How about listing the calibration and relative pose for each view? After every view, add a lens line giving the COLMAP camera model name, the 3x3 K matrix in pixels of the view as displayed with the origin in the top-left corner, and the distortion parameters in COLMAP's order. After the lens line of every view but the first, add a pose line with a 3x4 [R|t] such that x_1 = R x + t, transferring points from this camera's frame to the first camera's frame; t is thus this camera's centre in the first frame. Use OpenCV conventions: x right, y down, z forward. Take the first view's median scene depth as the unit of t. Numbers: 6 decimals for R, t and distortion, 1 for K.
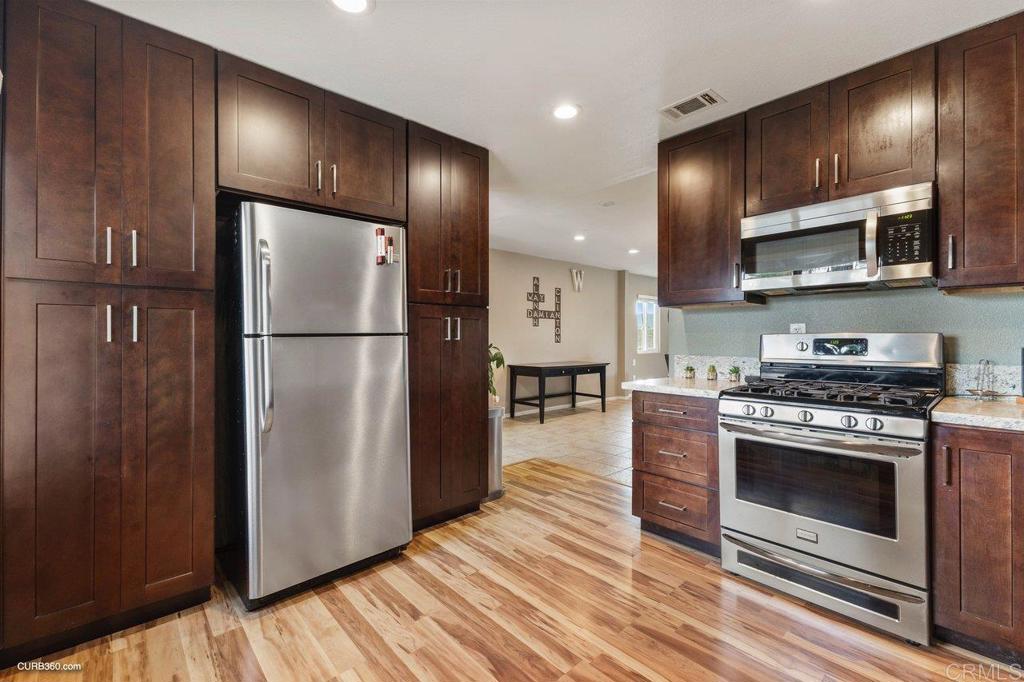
lens RADIAL K [[445.0, 0, 511.2], [0, 445.0, 339.4], [0, 0, 1]] dist [0.021276, -0.008204]
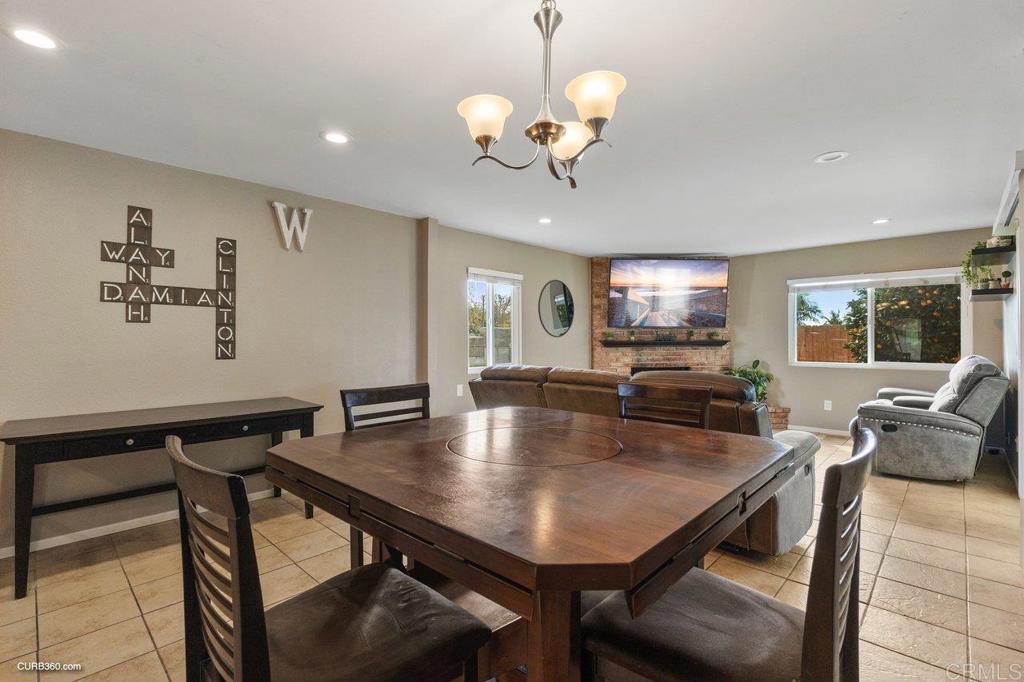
lens RADIAL K [[456.8, 0, 512.5], [0, 456.8, 333.7], [0, 0, 1]] dist [-0.007912, -0.001617]
pose [[0.997628, -0.002588, 0.068791, 0.367706], [0.003738, 0.999855, -0.016593, -0.010124], [-0.068739, 0.016810, 0.997493, 0.526139]]
